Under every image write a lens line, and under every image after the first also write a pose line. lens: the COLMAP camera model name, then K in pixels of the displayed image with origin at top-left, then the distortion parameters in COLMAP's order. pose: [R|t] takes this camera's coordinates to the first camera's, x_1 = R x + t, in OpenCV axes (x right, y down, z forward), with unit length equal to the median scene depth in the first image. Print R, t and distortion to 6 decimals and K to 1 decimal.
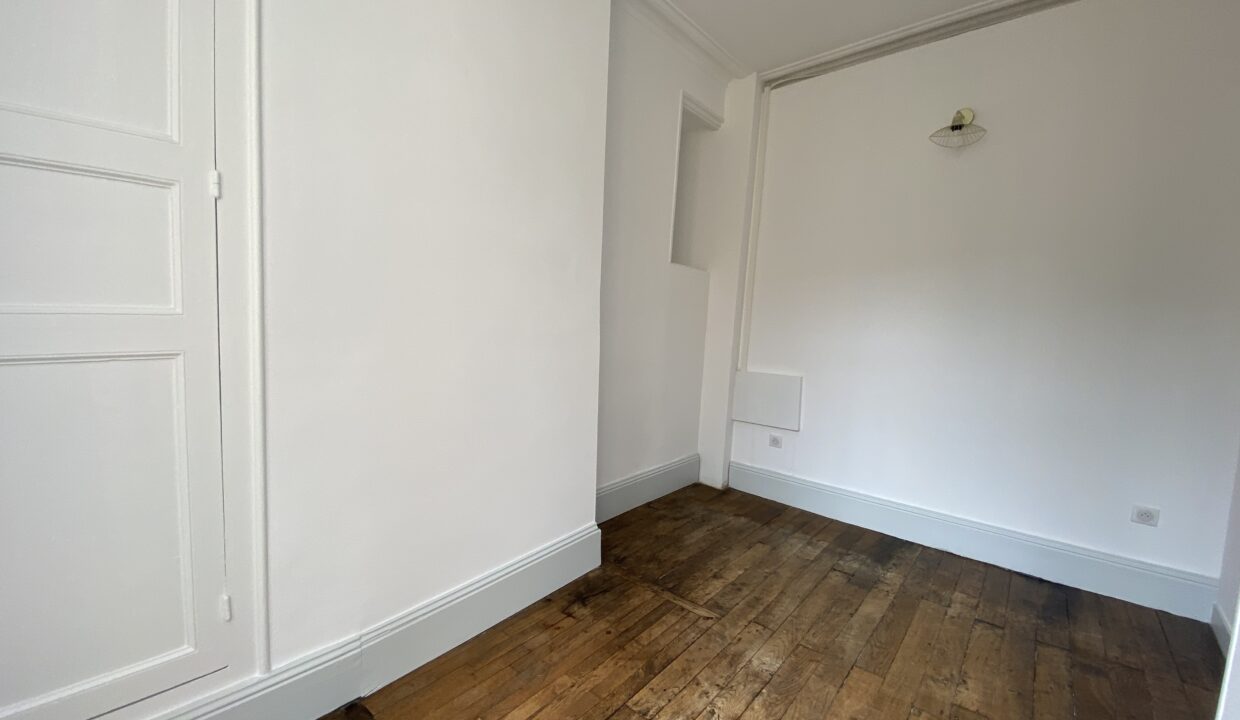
lens RADIAL K [[515.3, 0, 620.0], [0, 515.3, 360.0], [0, 0, 1]] dist [0.020725, -0.000095]
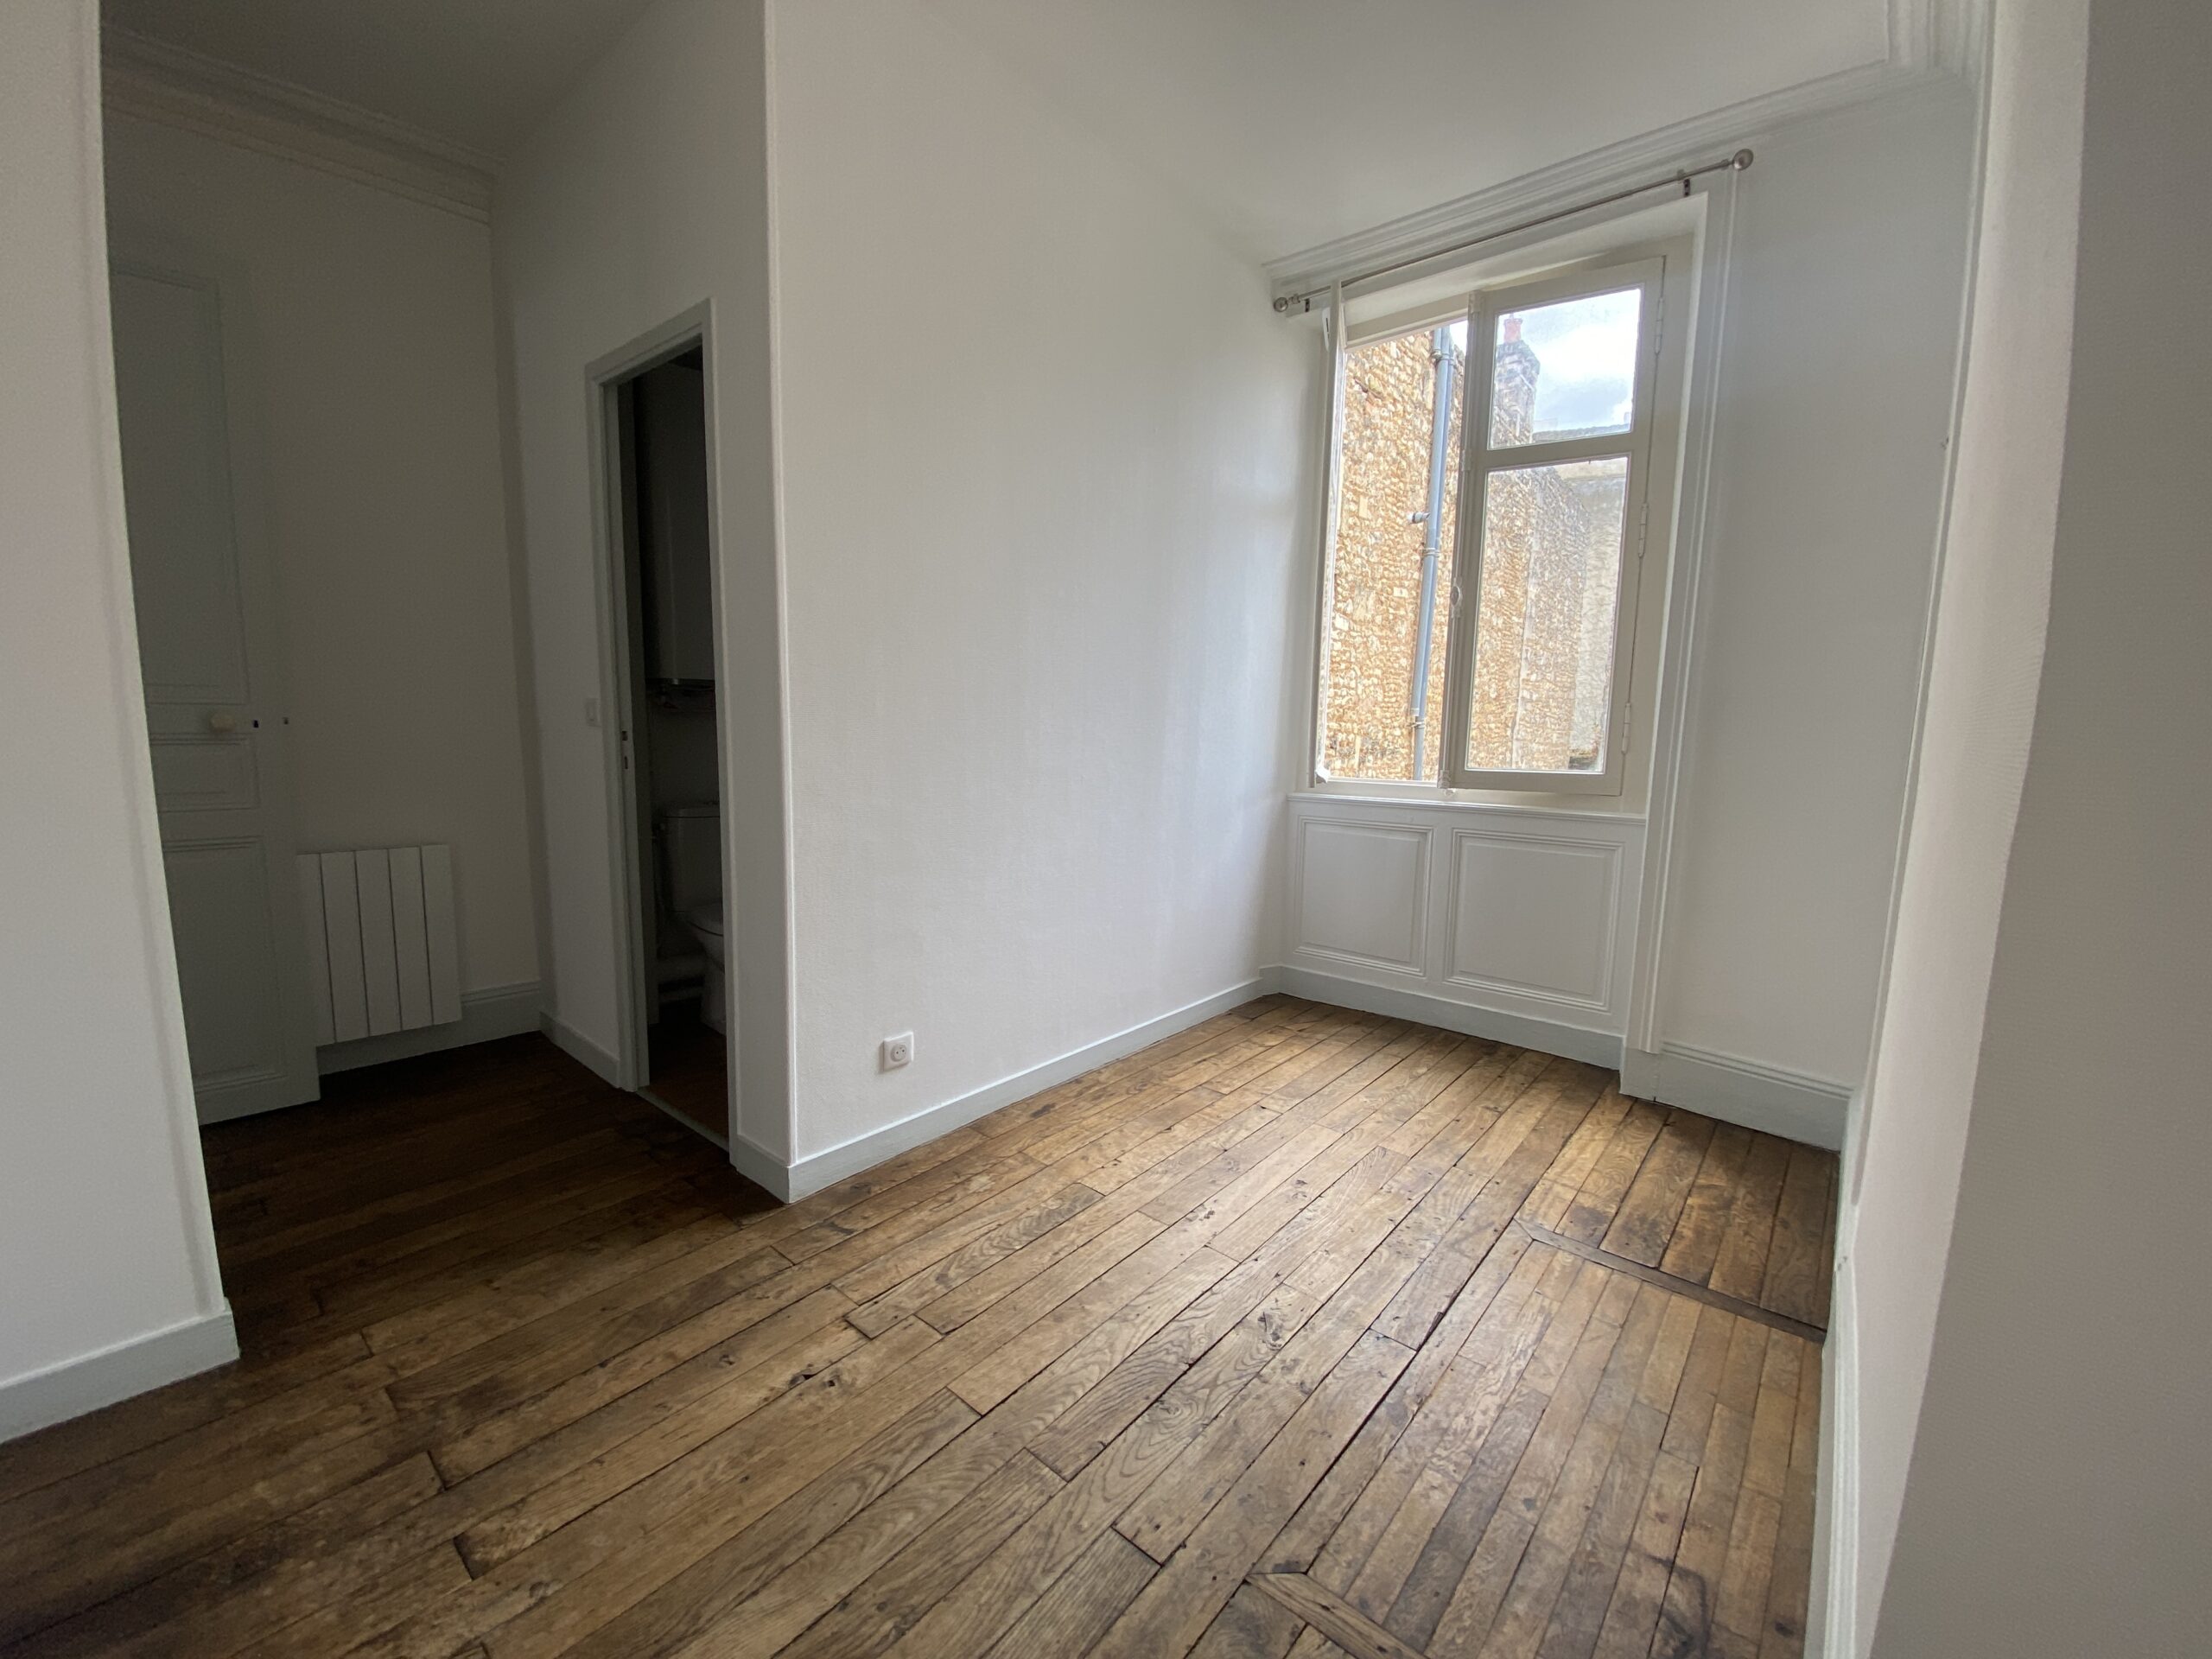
lens RADIAL K [[895.8, 0, 1102.6], [0, 895.8, 835.8], [0, 0, 1]] dist [0.036881, -0.026251]
pose [[-0.997534, -0.070180, 0.000361, 0.332447], [-0.068292, 0.971862, 0.225433, -0.116950], [-0.016171, 0.224852, -0.974259, 1.501813]]
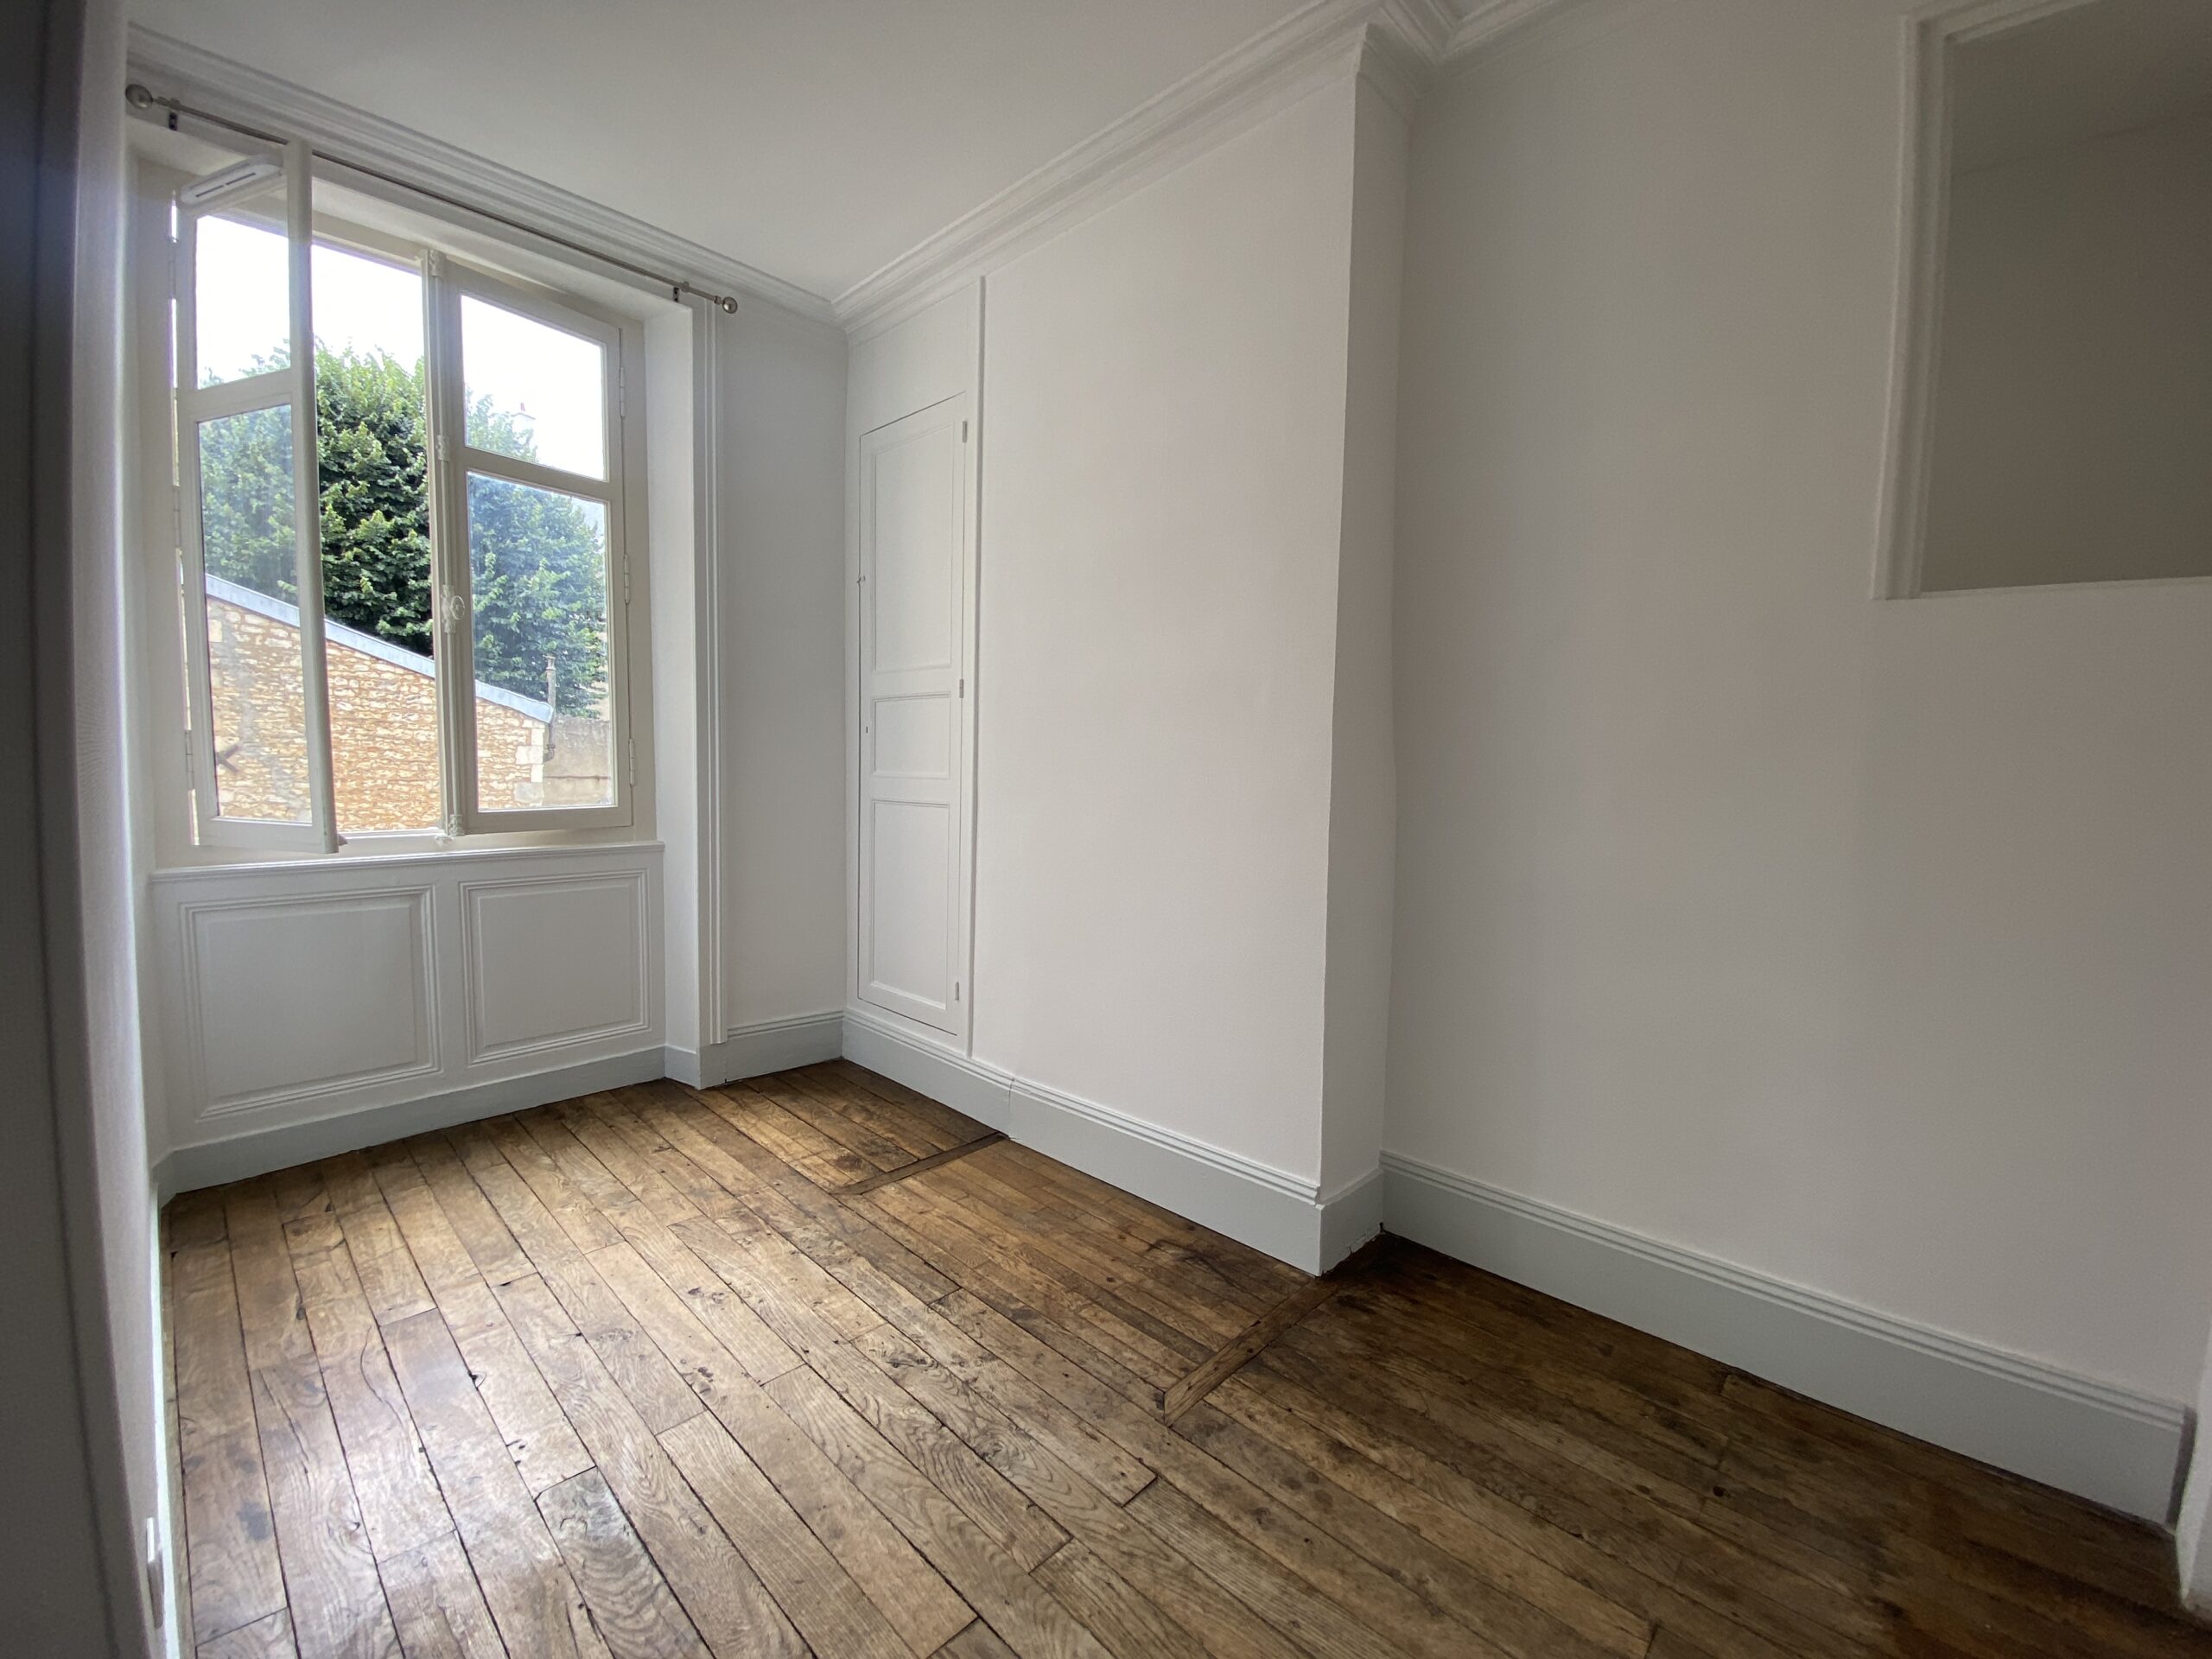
lens RADIAL K [[895.8, 0, 1102.6], [0, 895.8, 835.8], [0, 0, 1]] dist [0.036881, -0.026251]
pose [[-0.068679, 0.032130, -0.997121, 0.995999], [-0.118727, 0.992115, 0.040146, -0.046496], [0.990549, 0.121142, -0.064322, 0.945372]]
